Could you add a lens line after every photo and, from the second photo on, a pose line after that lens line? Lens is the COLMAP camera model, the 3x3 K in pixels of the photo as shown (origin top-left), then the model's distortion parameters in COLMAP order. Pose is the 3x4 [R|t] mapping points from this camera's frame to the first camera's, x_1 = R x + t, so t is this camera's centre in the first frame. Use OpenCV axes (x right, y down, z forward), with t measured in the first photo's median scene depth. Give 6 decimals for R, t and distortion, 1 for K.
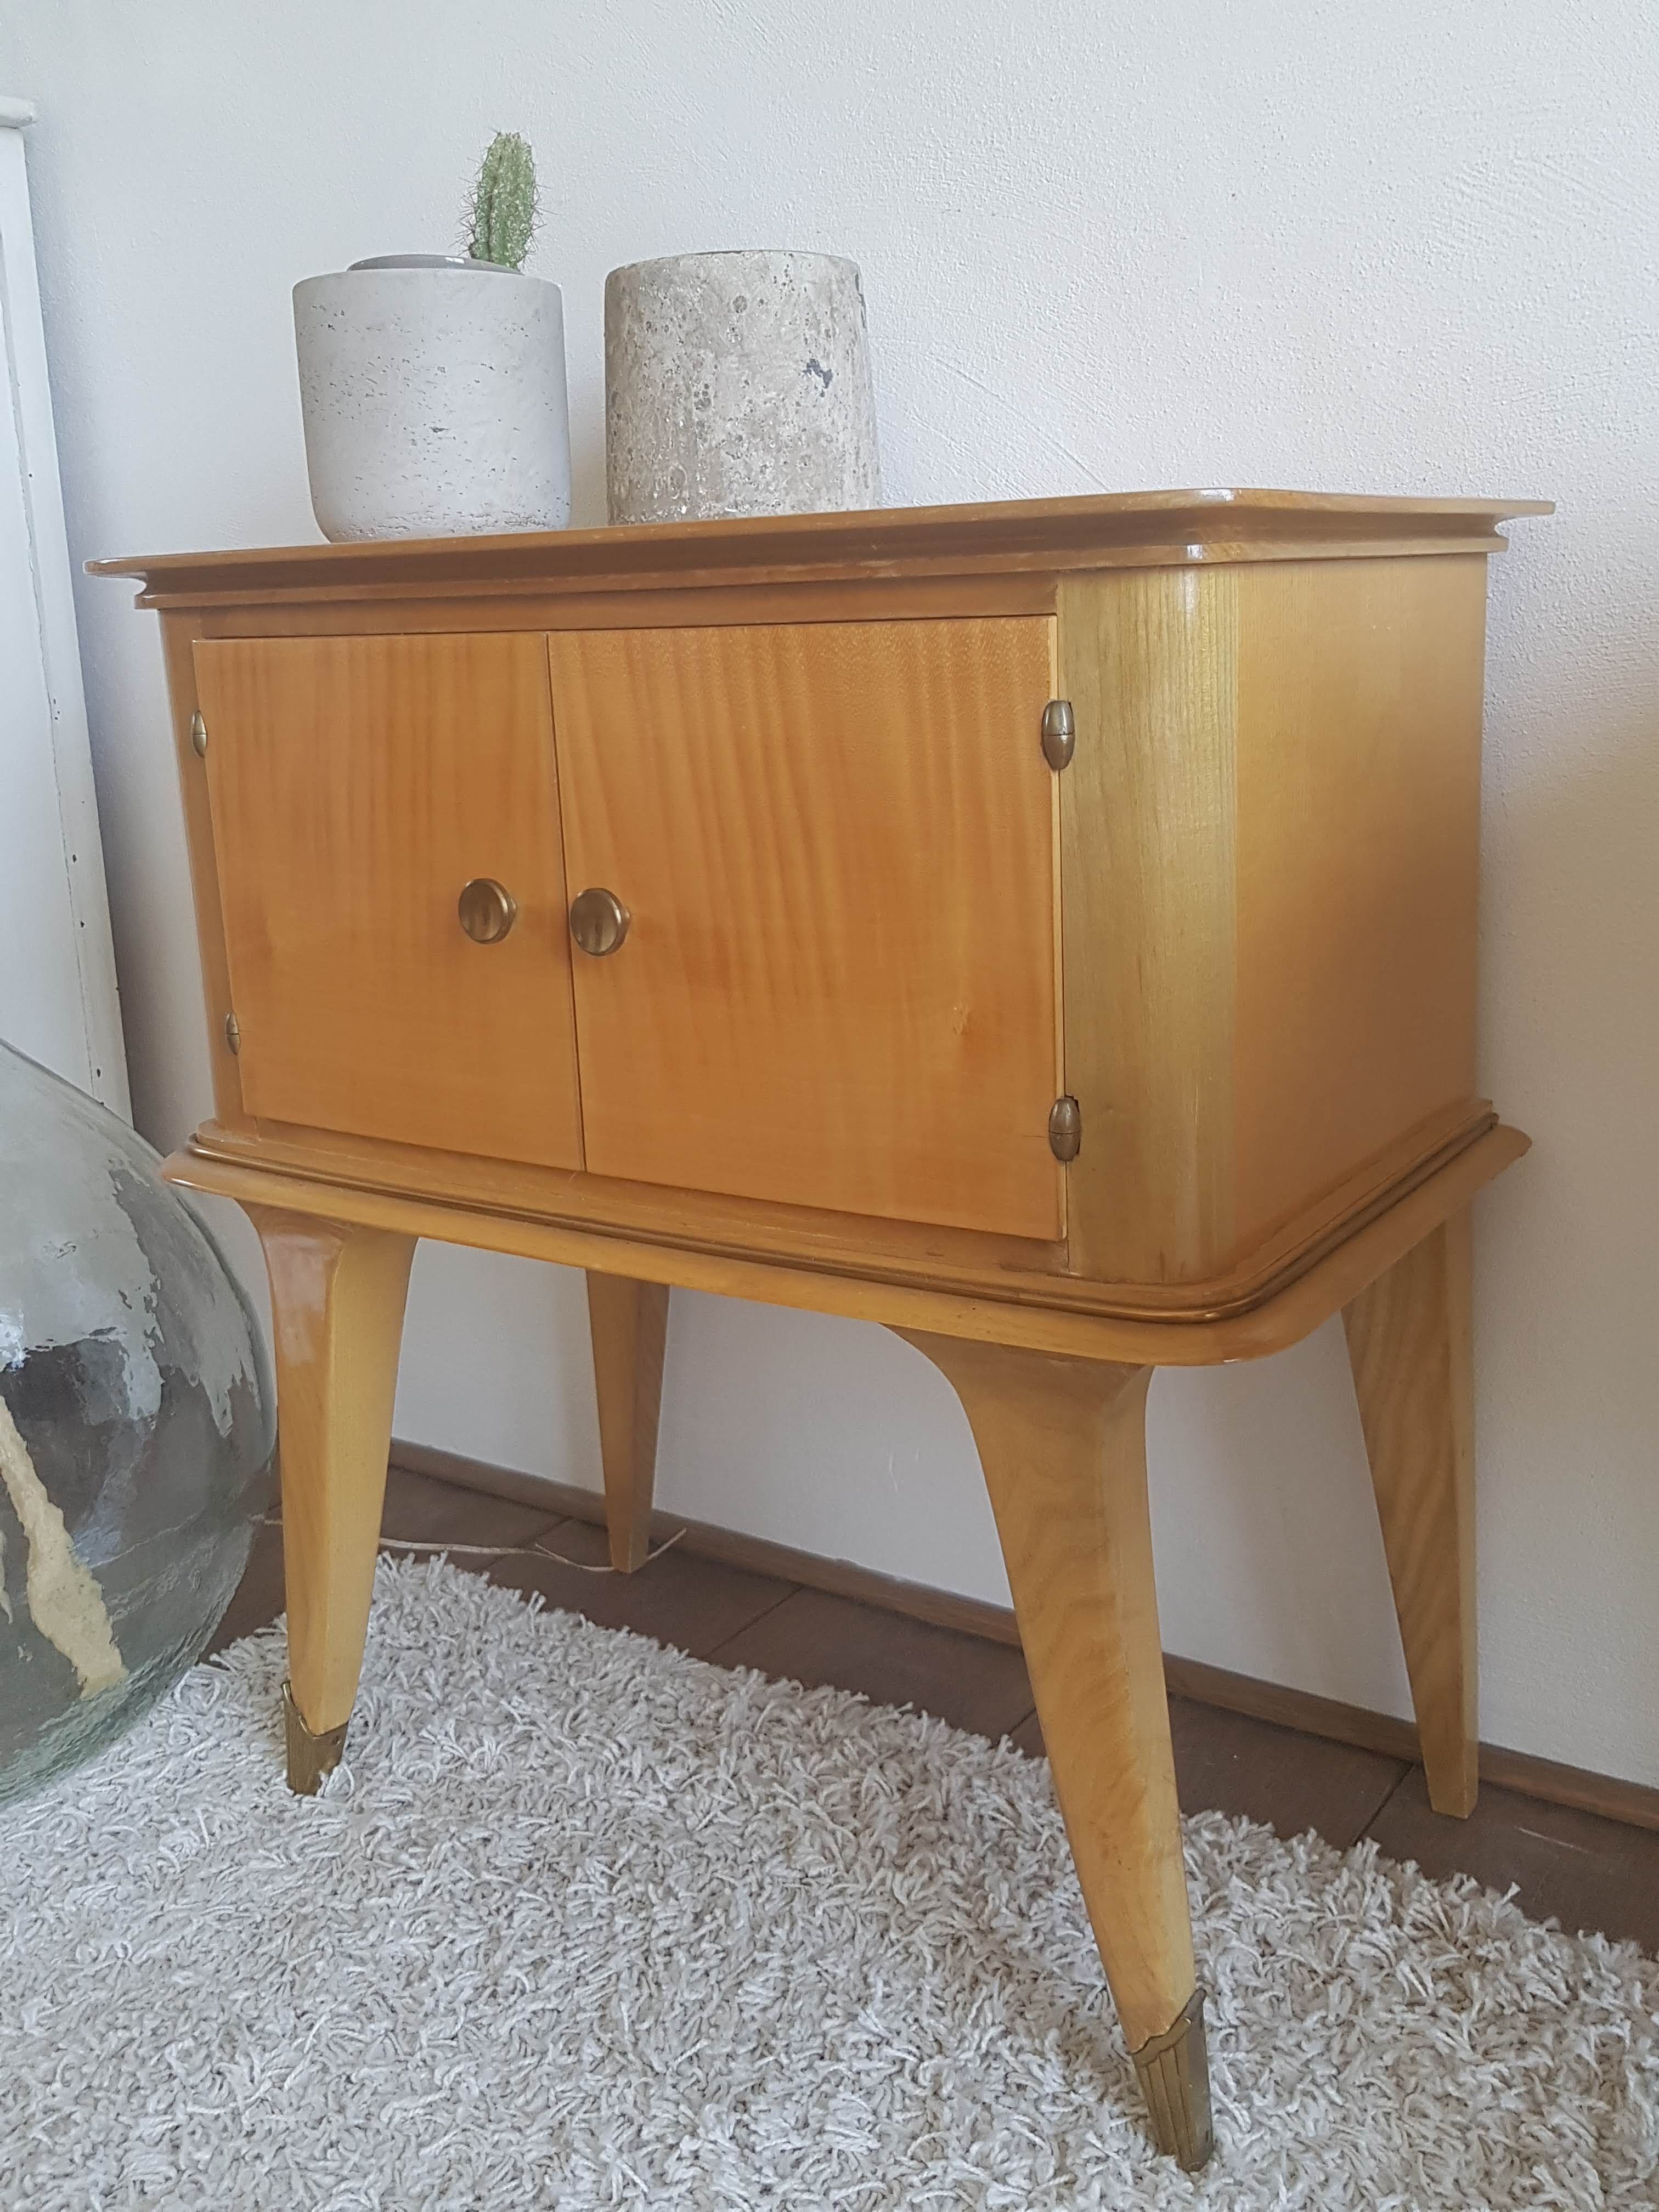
lens RADIAL K [[2060.1, 0, 833.7], [0, 2060.1, 1054.9], [0, 0, 1]] dist [0.065143, -0.140307]
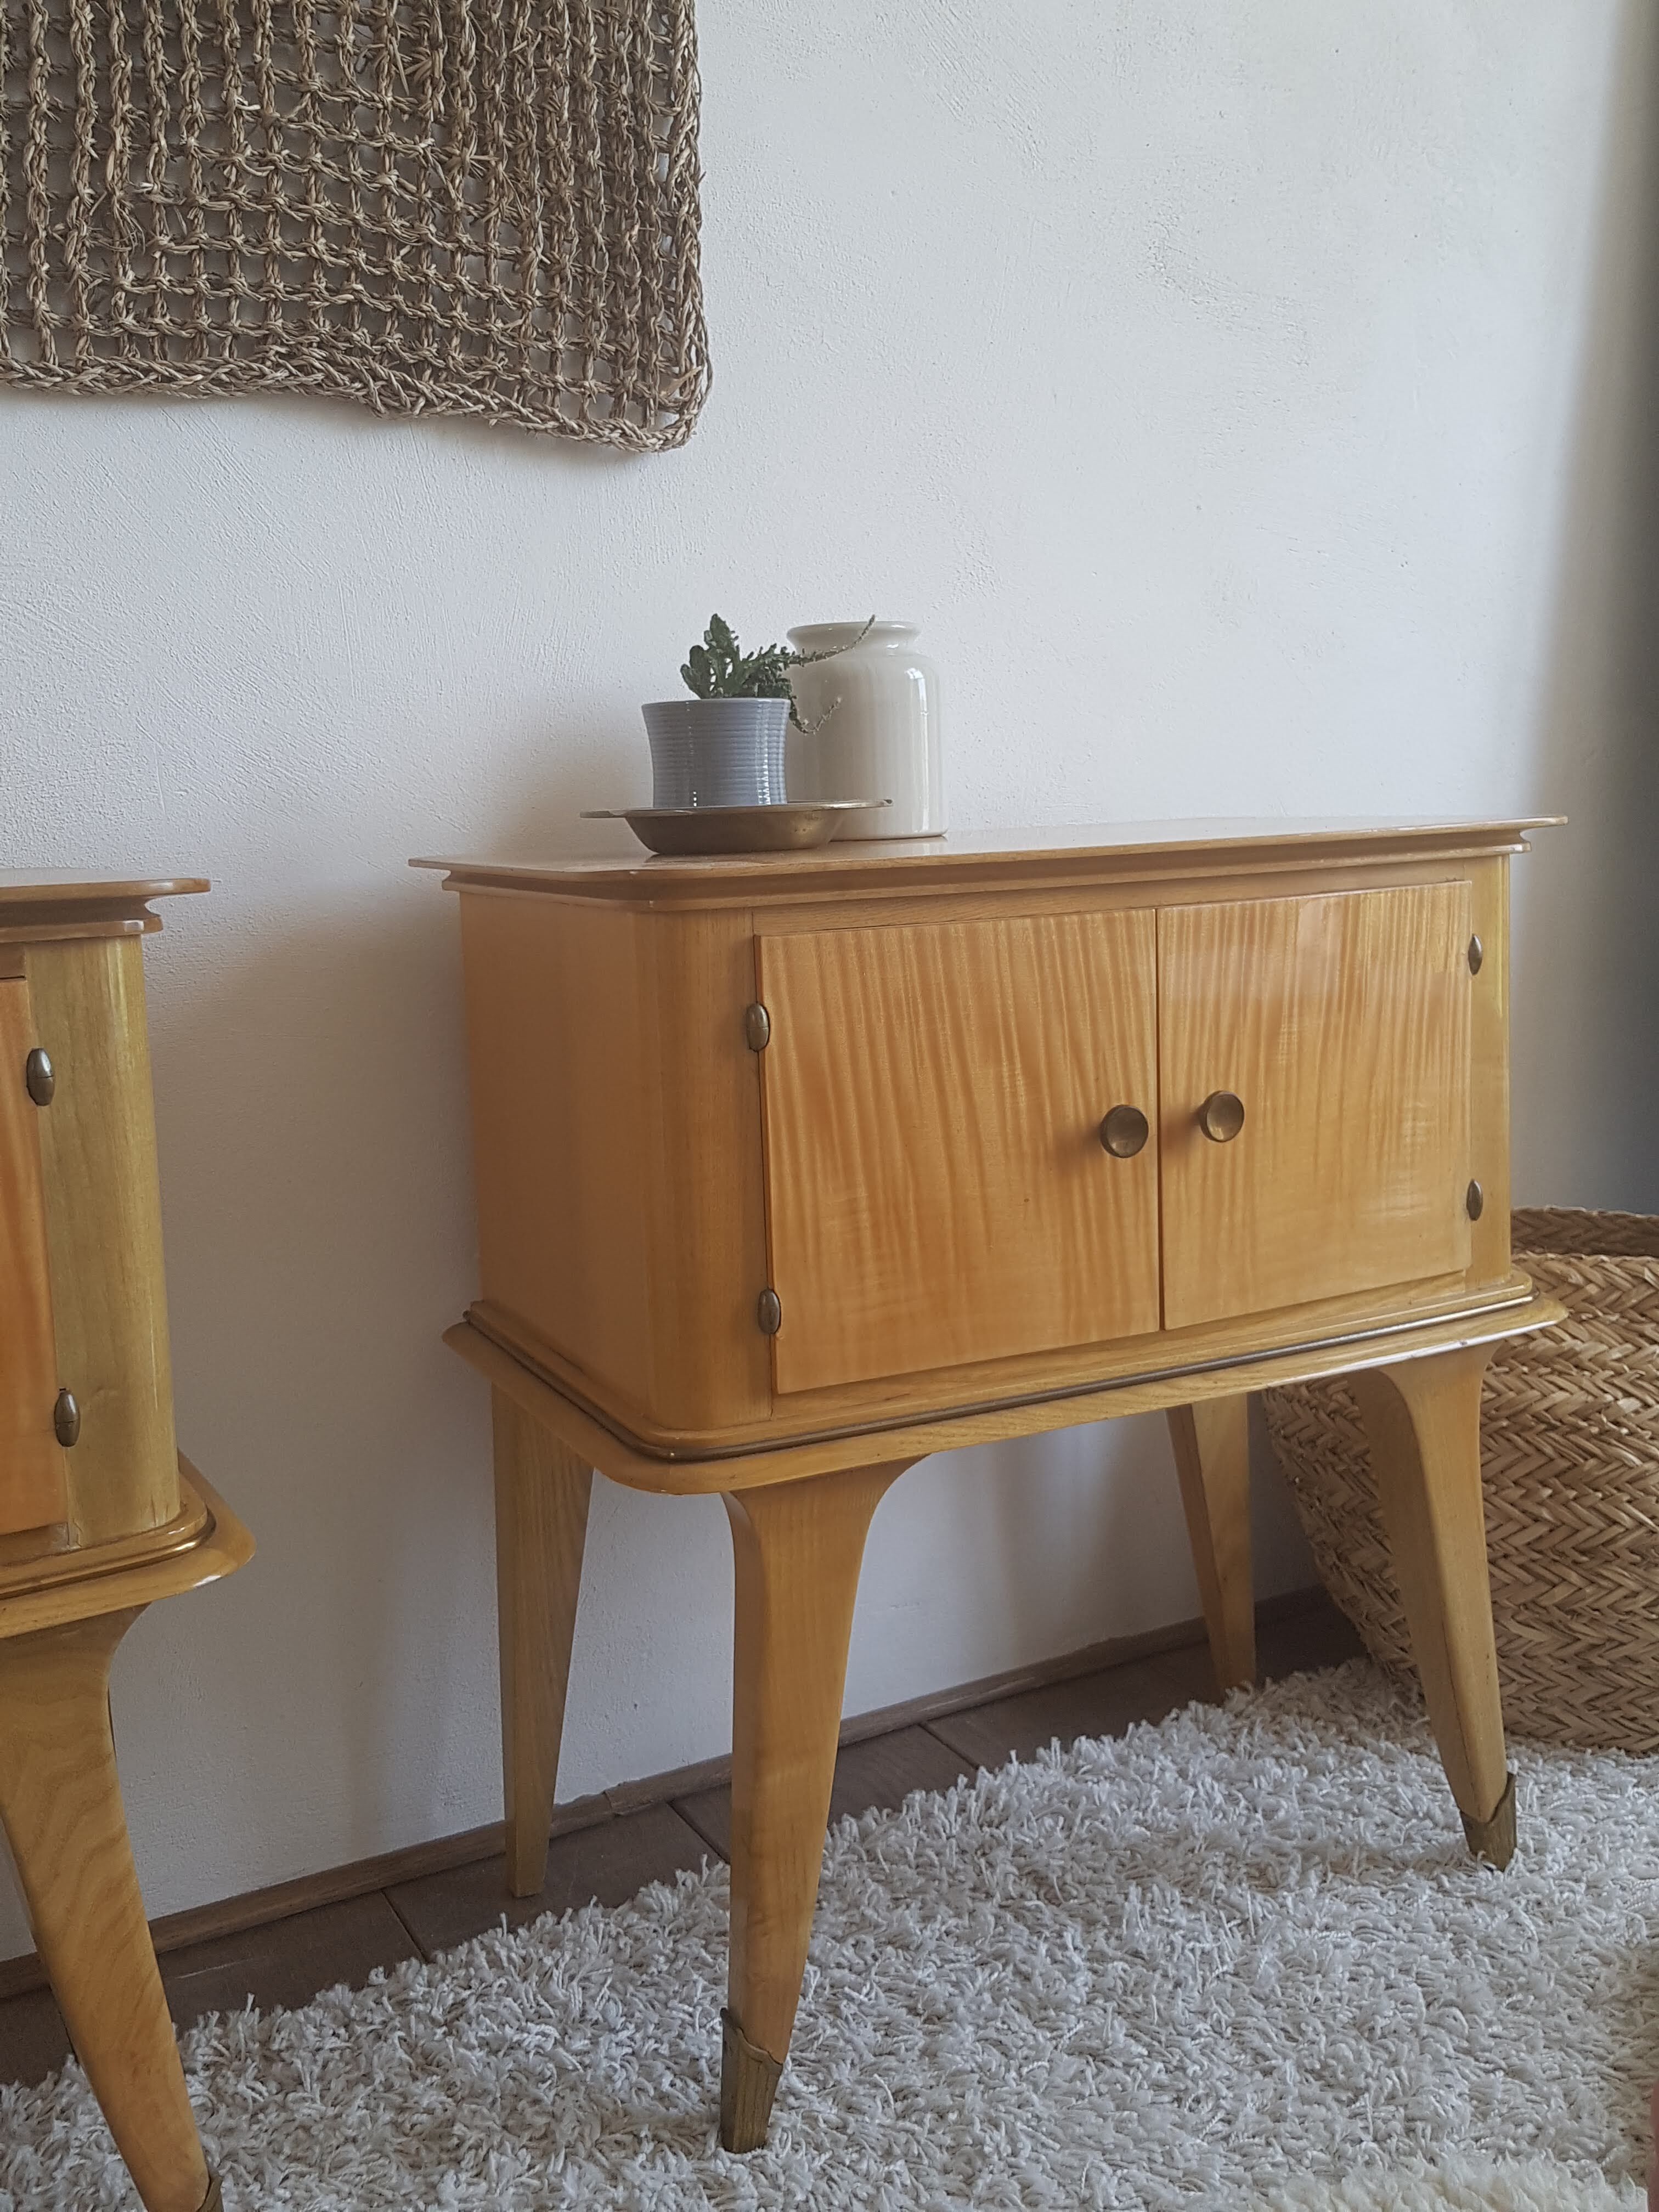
lens RADIAL K [[2045.7, 0, 824.9], [0, 2045.7, 1032.6], [0, 0, 1]] dist [0.059580, -0.132843]
pose [[0.442247, -0.075087, 0.893745, -0.599279], [0.214151, 0.976507, -0.023927, -0.047016], [-0.870952, 0.201978, 0.447937, 0.073338]]
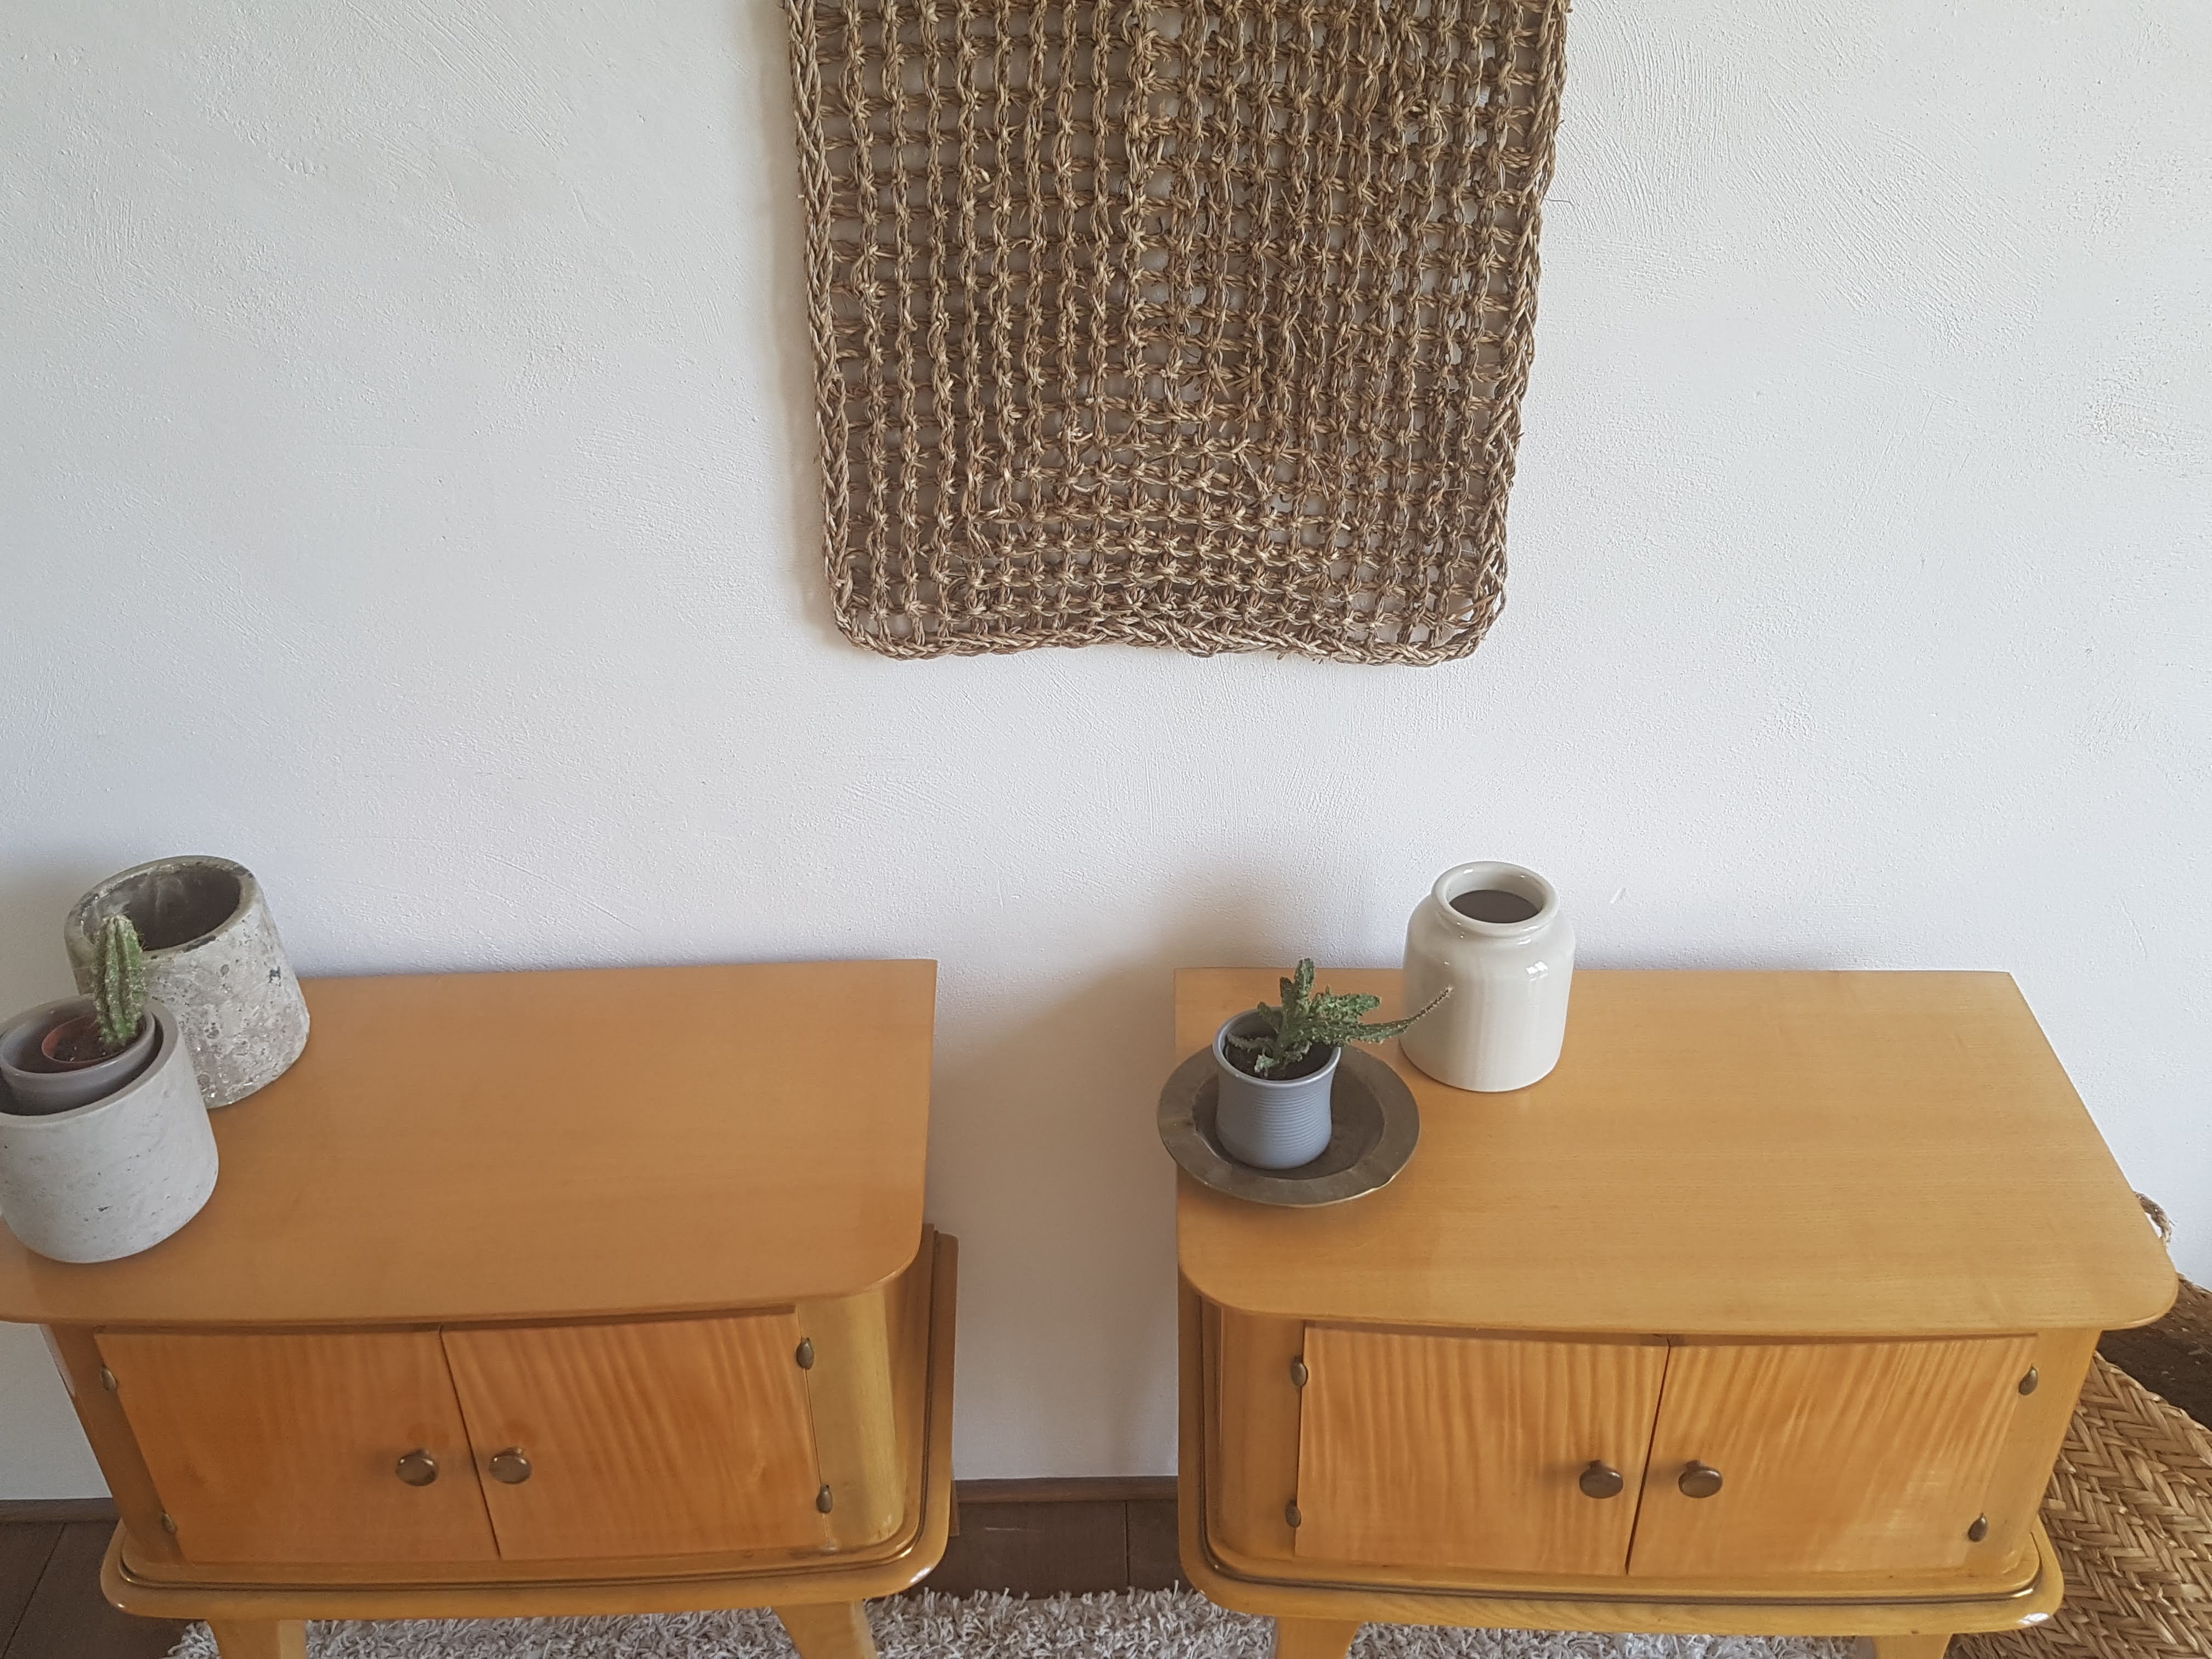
lens RADIAL K [[2015.2, 0, 1045.6], [0, 2015.2, 864.7], [0, 0, 1]] dist [0.080149, -0.133036]
pose [[0.823307, -0.301005, 0.481209, -0.374958], [0.120677, 0.921246, 0.369787, -0.993003], [-0.554620, -0.246378, 0.794792, -0.377145]]
